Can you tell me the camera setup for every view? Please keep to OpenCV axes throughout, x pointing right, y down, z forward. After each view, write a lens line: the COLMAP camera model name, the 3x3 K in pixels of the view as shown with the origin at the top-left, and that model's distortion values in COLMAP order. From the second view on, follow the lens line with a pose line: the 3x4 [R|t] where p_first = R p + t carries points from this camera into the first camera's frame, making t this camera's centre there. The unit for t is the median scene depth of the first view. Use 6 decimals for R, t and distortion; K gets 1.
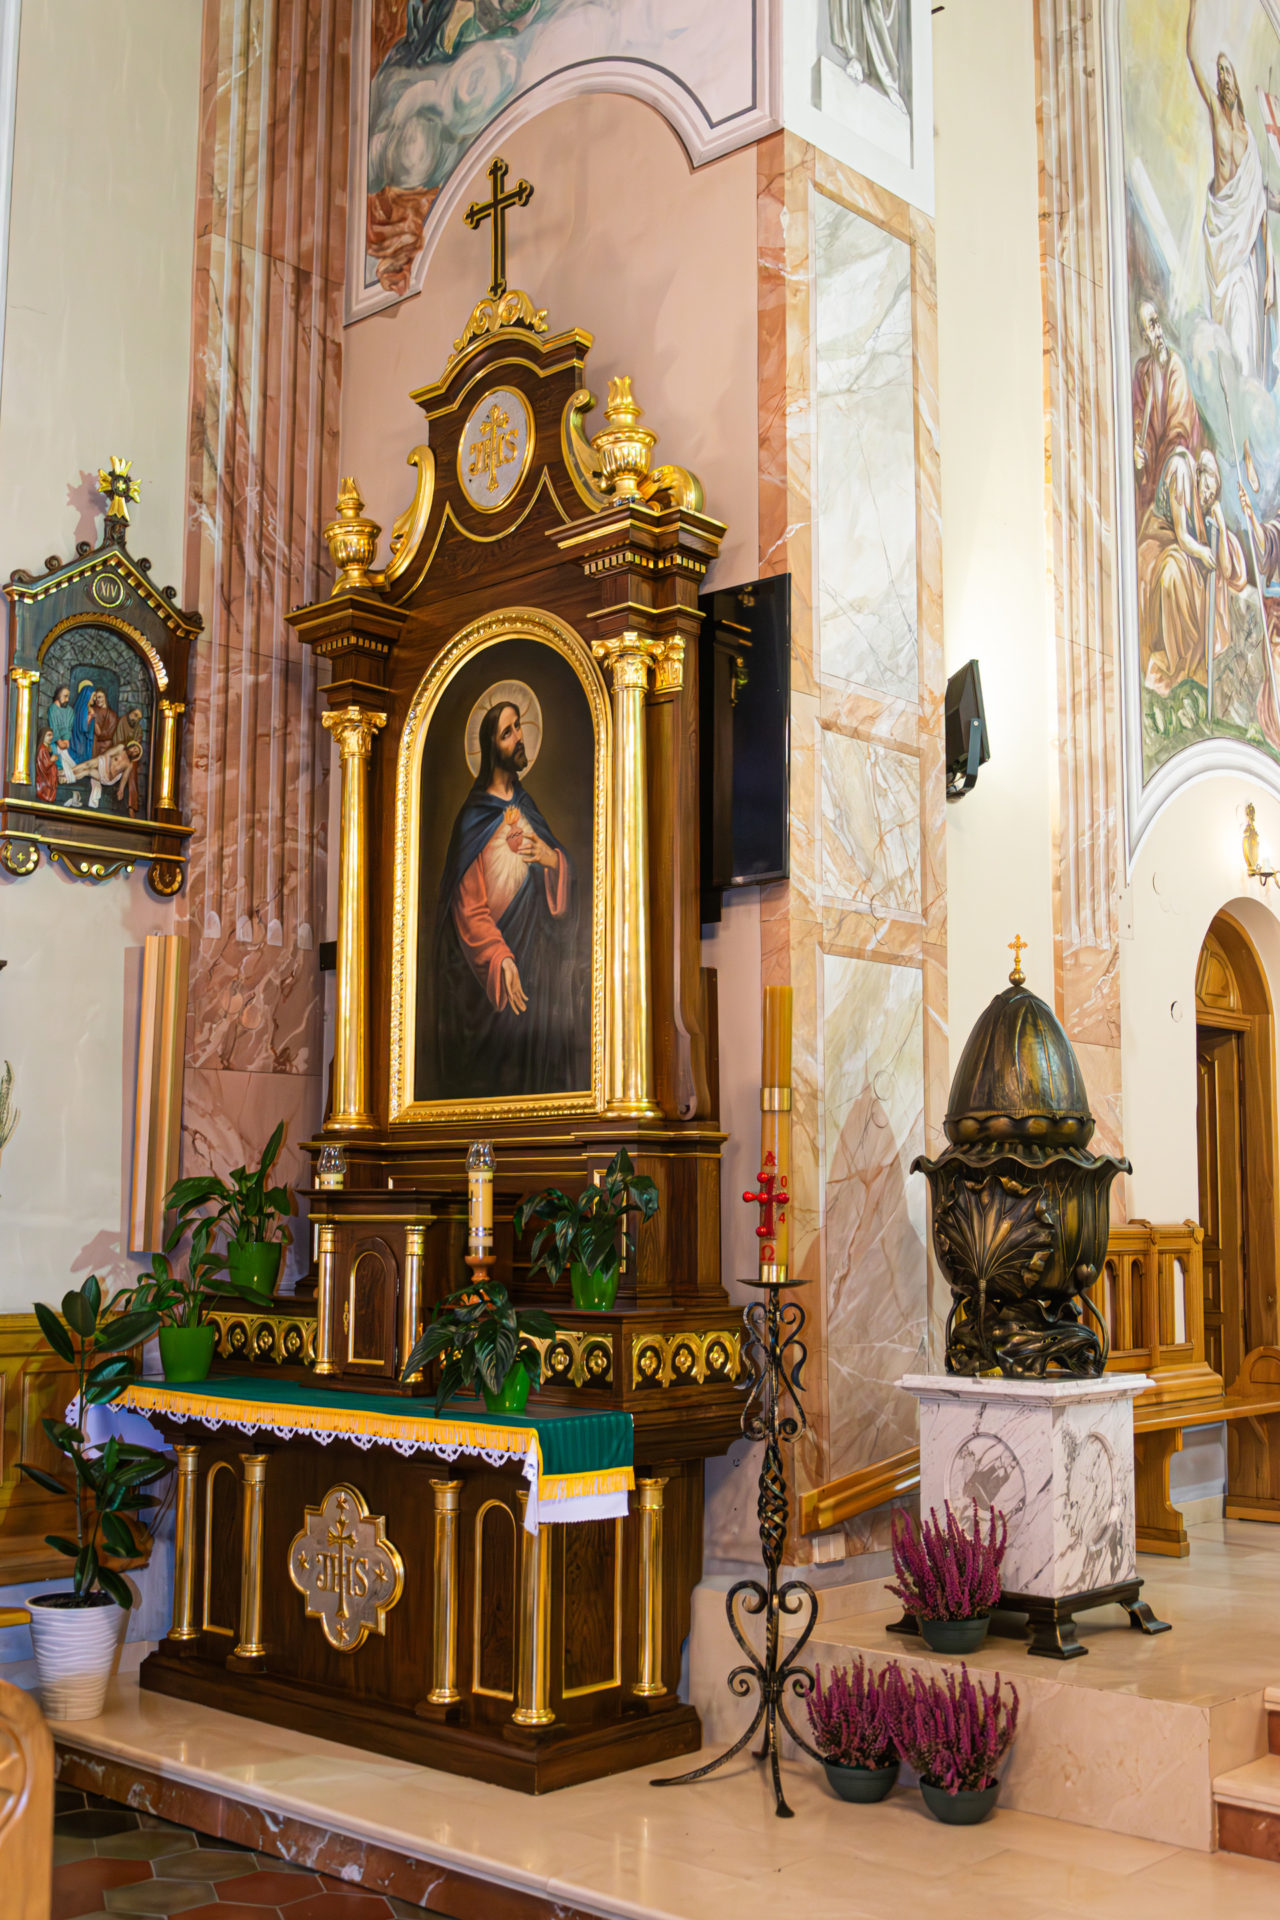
lens RADIAL K [[2026.7, 0, 608.8], [0, 2026.7, 907.4], [0, 0, 1]] dist [-0.025192, 0.000000]
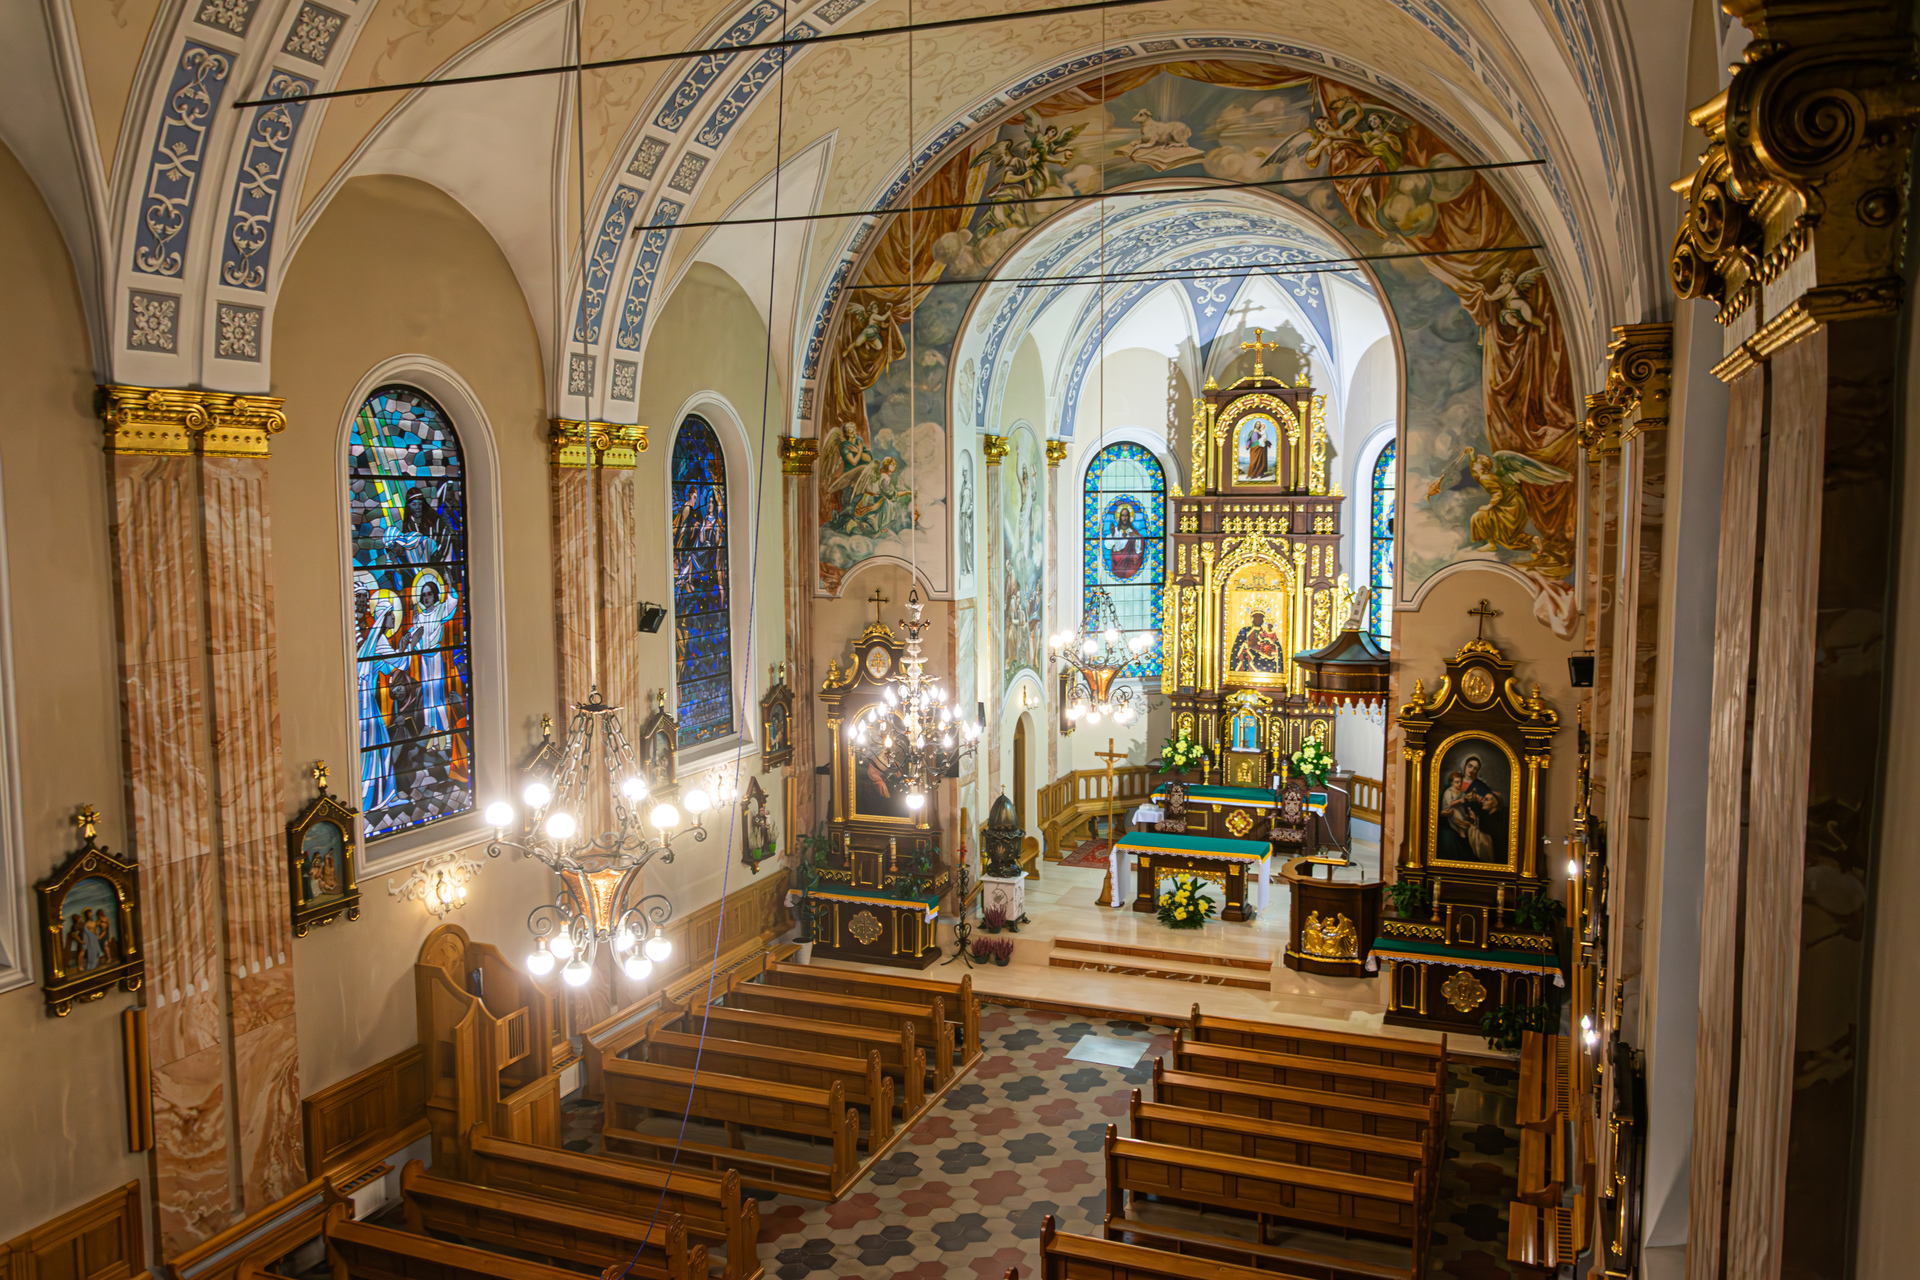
lens RADIAL K [[1496.4, 0, 950.1], [0, 1496.4, 559.9], [0, 0, 1]] dist [0.033117, -0.030320]
pose [[0.928297, -0.033634, 0.370315, -0.899137], [-0.039475, 0.981358, 0.188089, -0.871490], [-0.369738, -0.189220, 0.909665, -1.540943]]
